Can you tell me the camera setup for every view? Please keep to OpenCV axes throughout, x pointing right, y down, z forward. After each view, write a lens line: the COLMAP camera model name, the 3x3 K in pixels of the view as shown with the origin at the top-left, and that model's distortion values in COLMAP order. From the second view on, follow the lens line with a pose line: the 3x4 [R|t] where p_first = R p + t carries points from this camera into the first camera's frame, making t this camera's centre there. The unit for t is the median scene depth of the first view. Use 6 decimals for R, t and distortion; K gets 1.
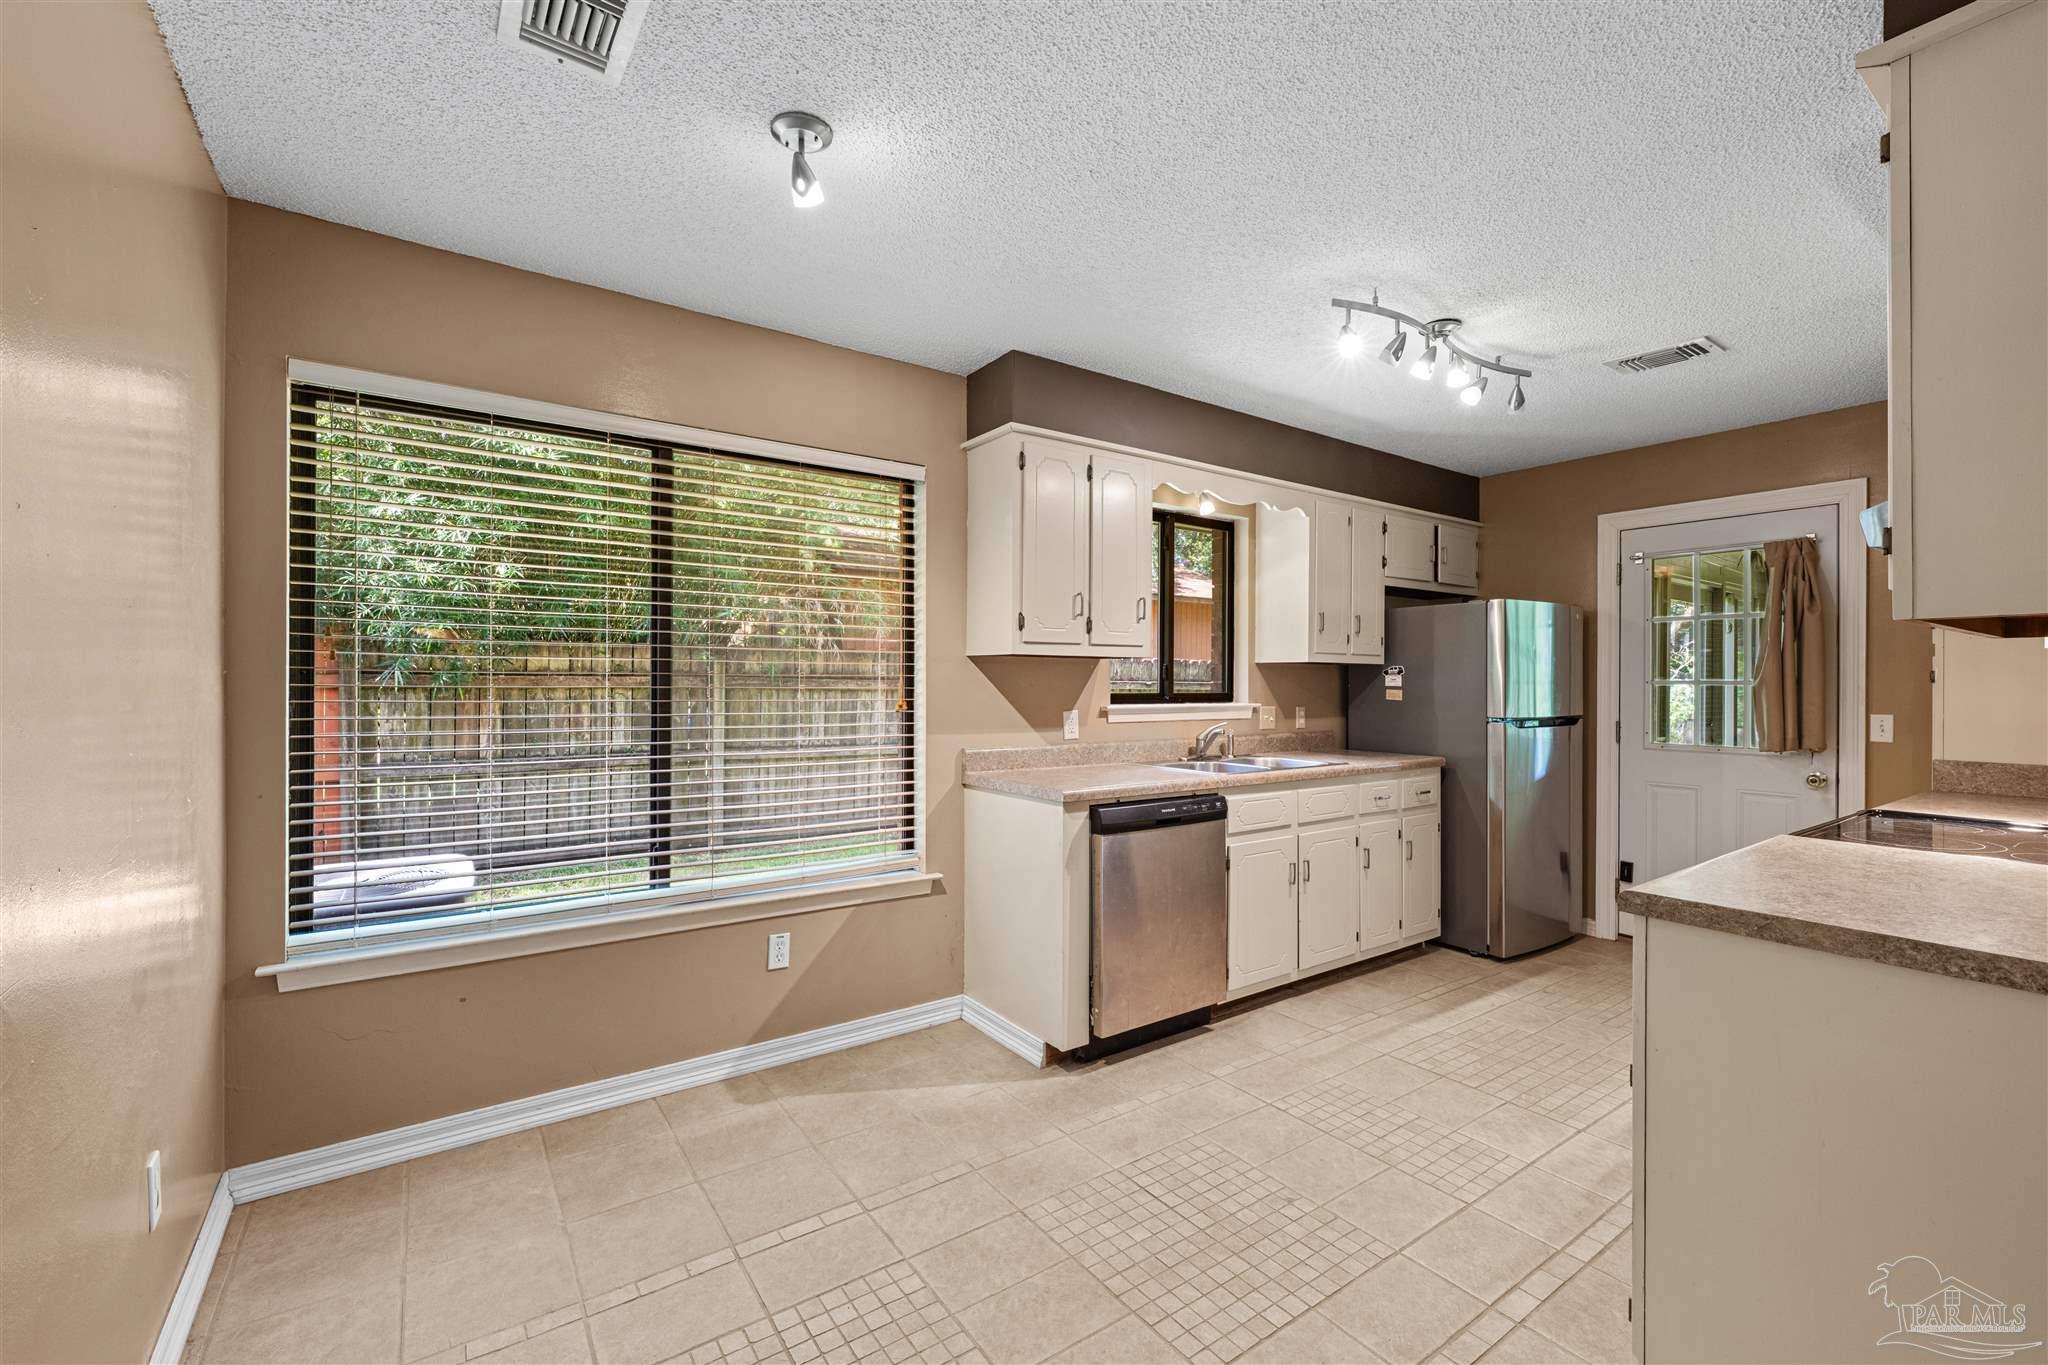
lens RADIAL K [[851.8, 0, 1031.7], [0, 851.8, 678.8], [0, 0, 1]] dist [-0.003887, 0.000641]
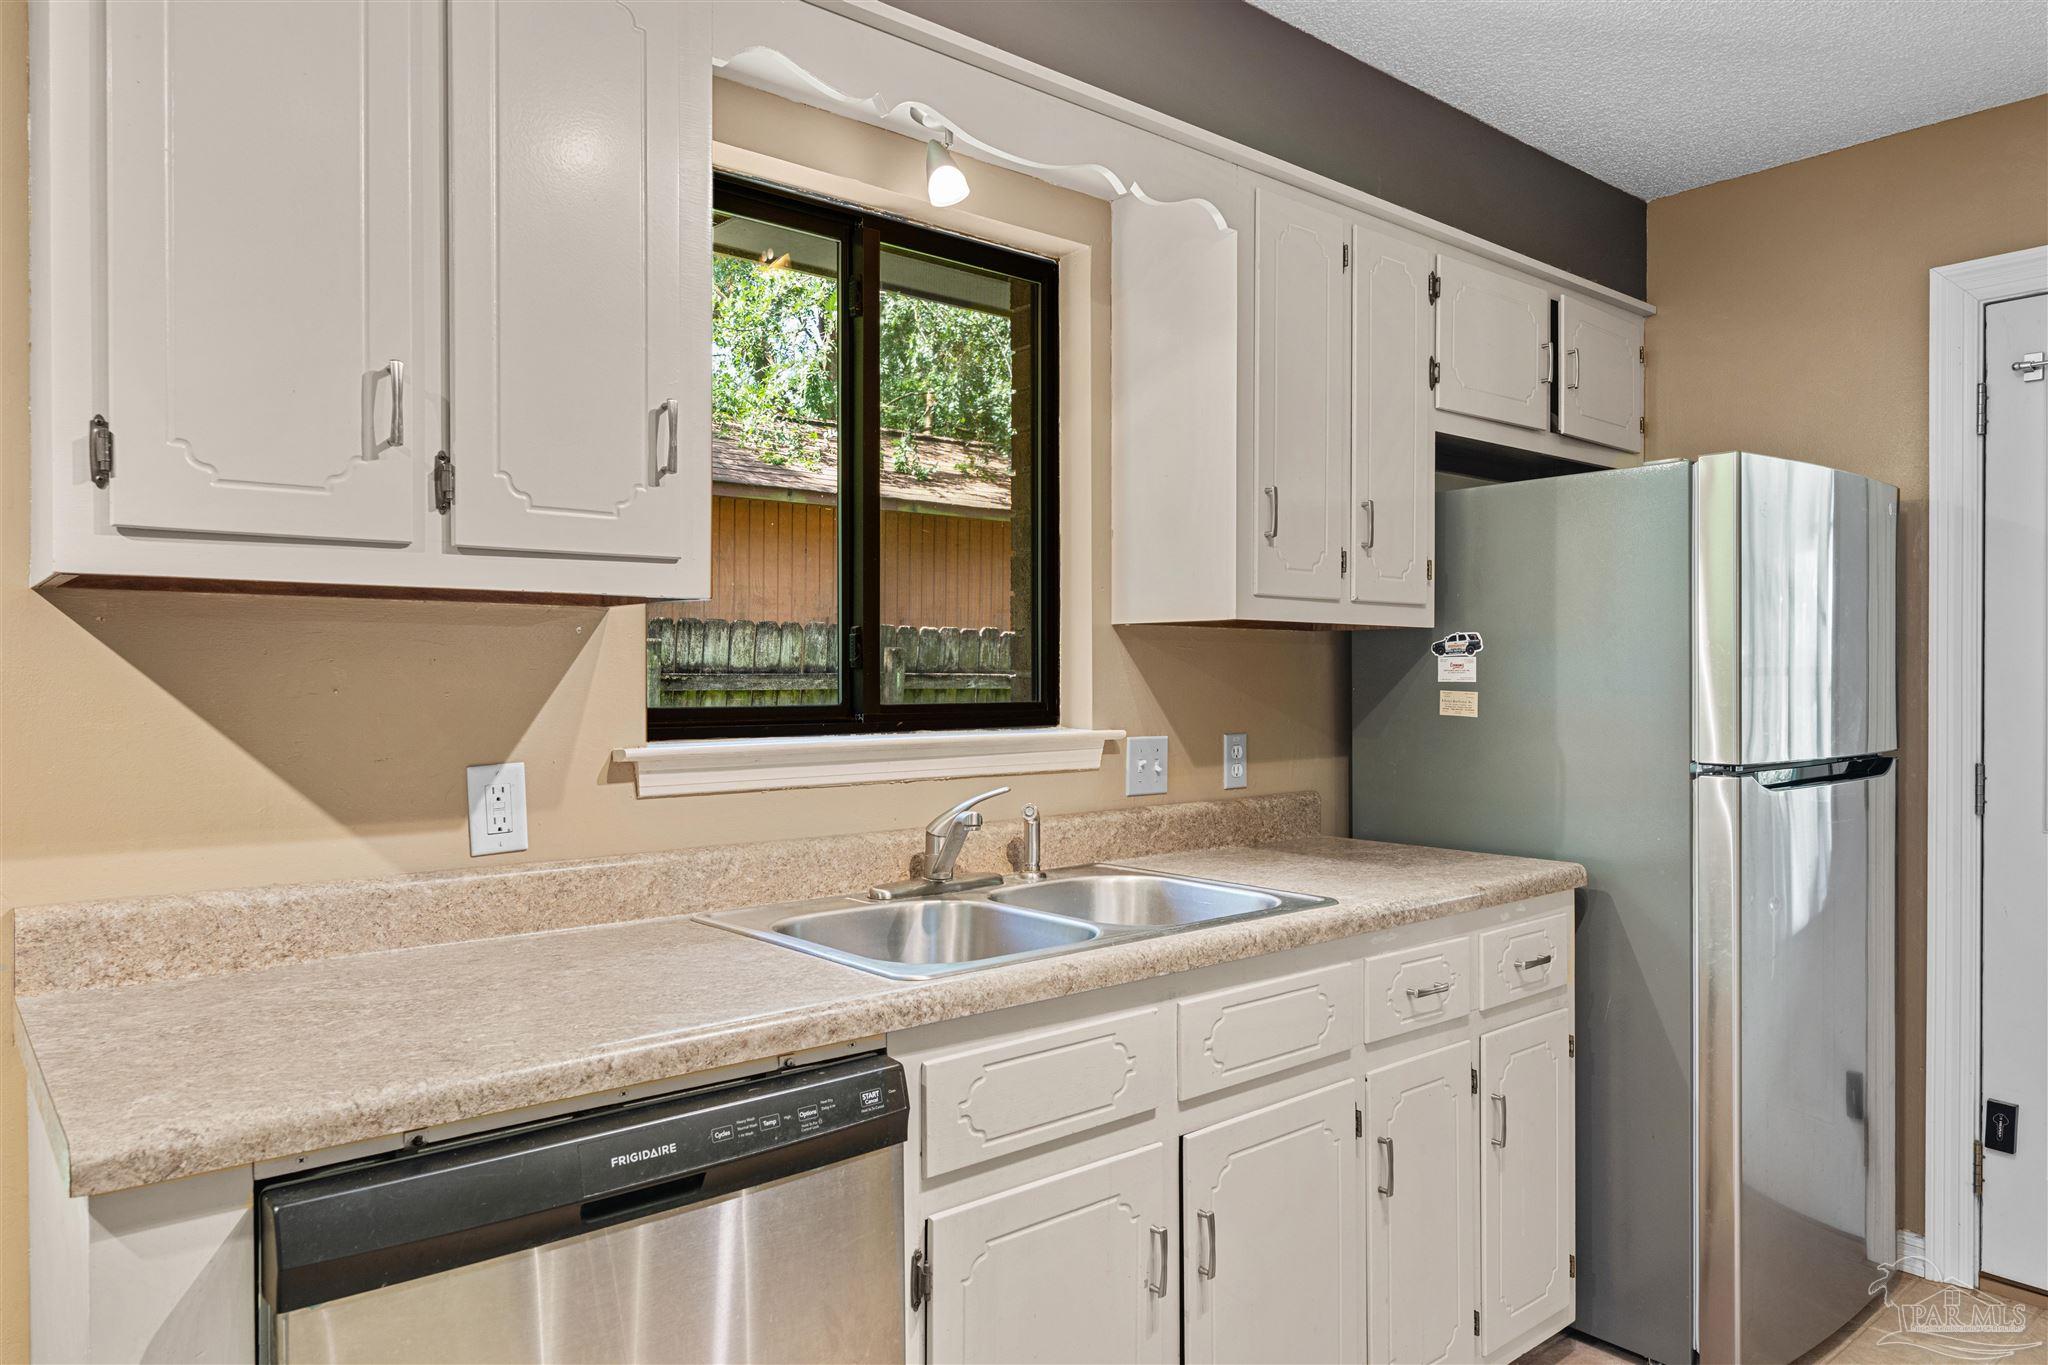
lens RADIAL K [[1324.4, 0, 1033.2], [0, 1324.4, 679.6], [0, 0, 1]] dist [-0.005509, 0.002874]
pose [[0.995879, -0.005692, 0.090515, 0.197594], [0.005129, 0.999966, 0.006444, 0.002568], [-0.090549, -0.005953, 0.995874, 0.462566]]
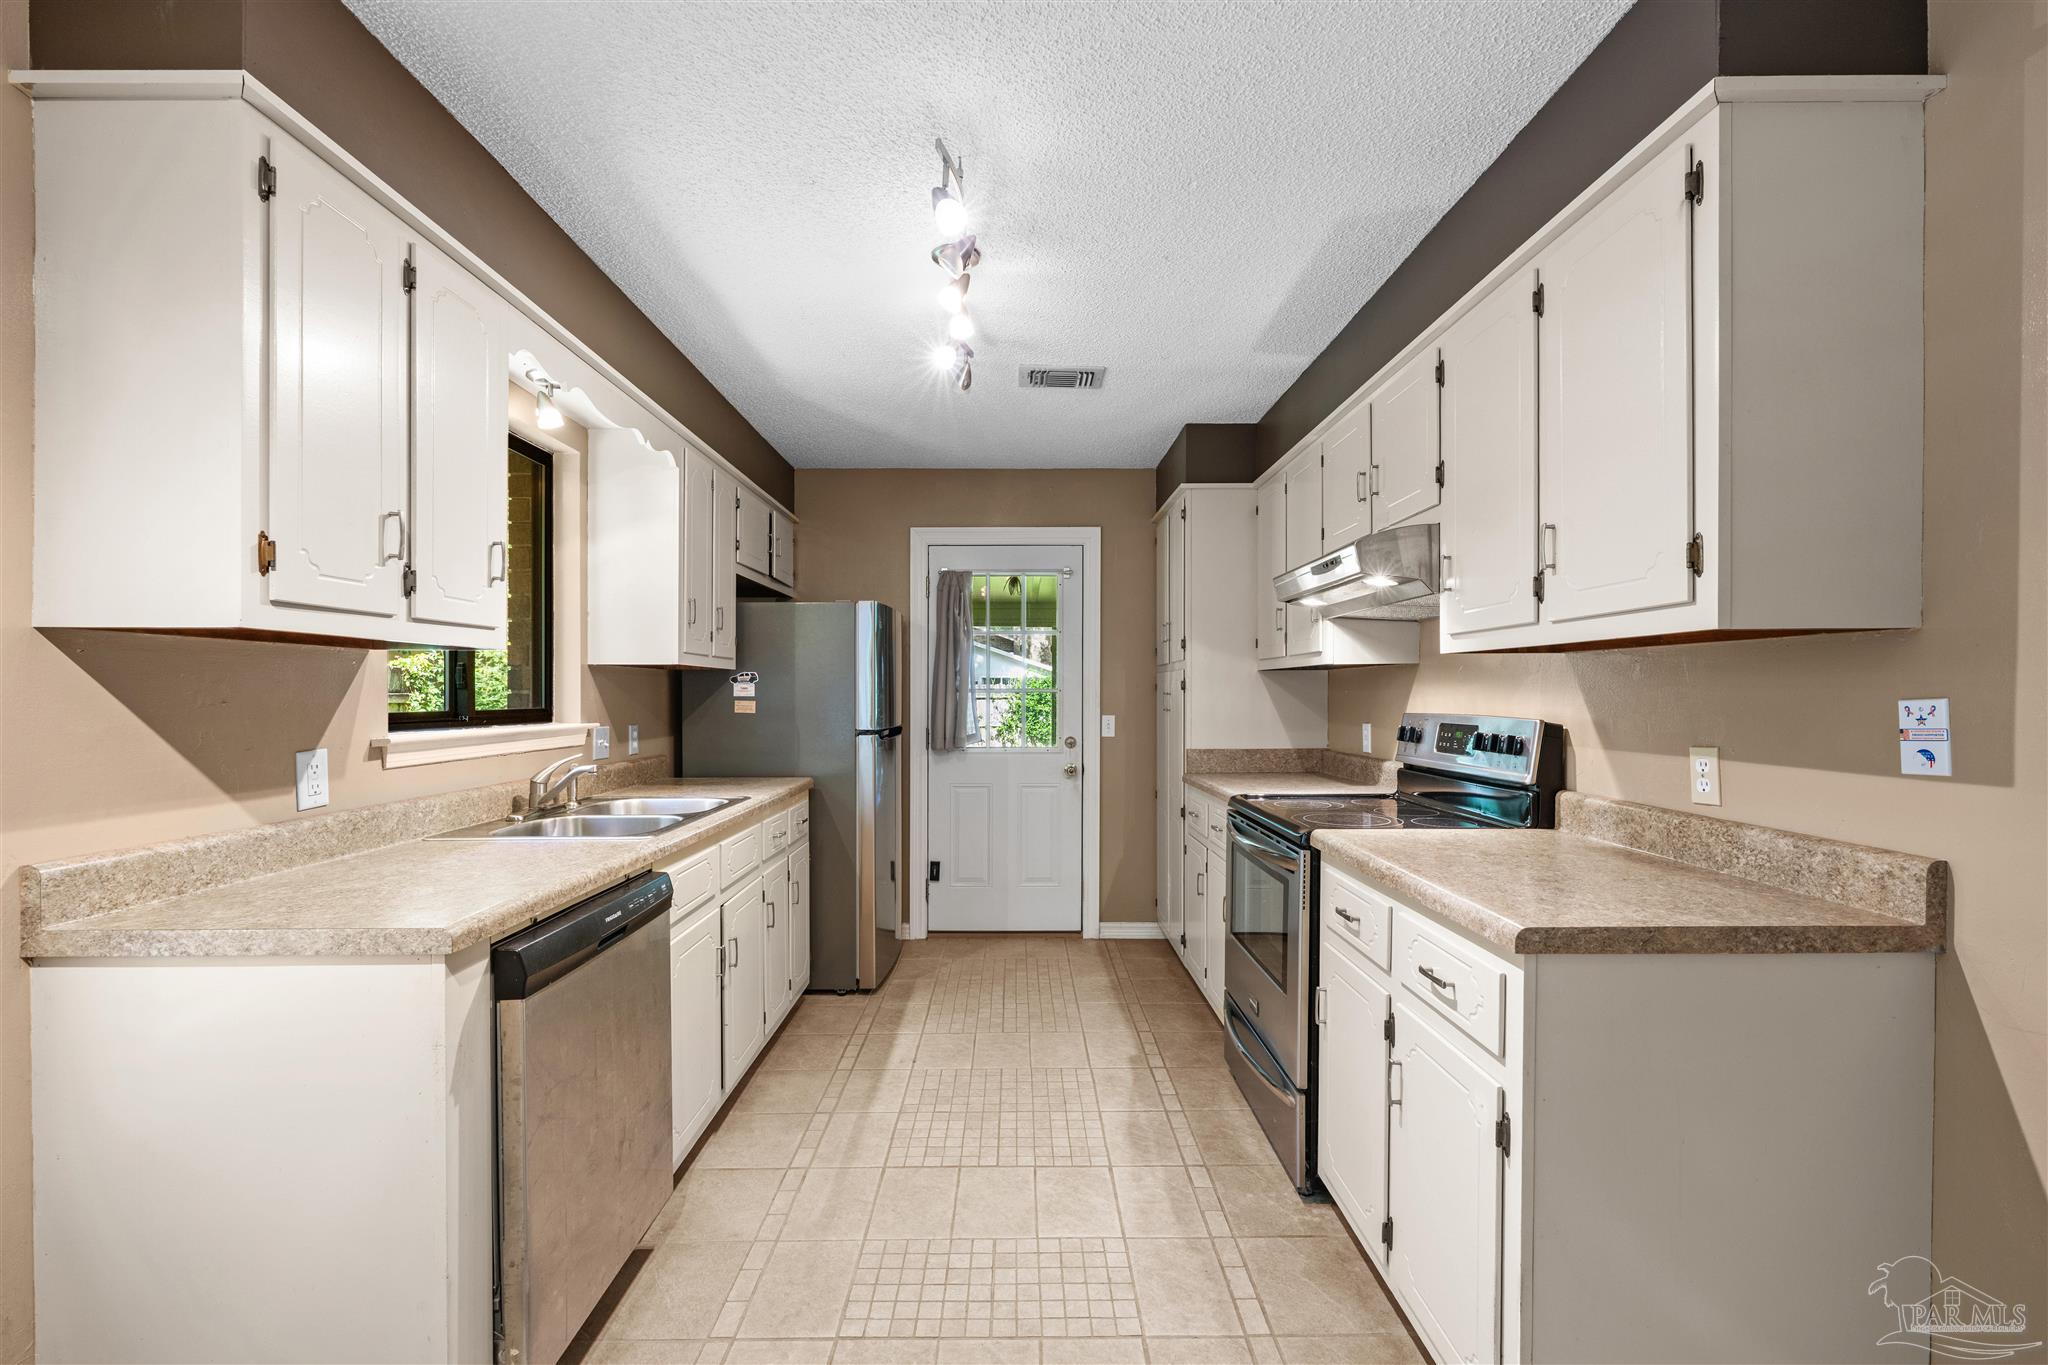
lens RADIAL K [[851.8, 0, 1011.1], [0, 851.8, 696.7], [0, 0, 1]] dist [-0.003887, 0.000641]
pose [[0.576782, -0.008552, 0.816853, -0.120932], [0.001413, 0.999954, 0.009472, 0.001563], [-0.816897, -0.004309, 0.576768, 0.364449]]
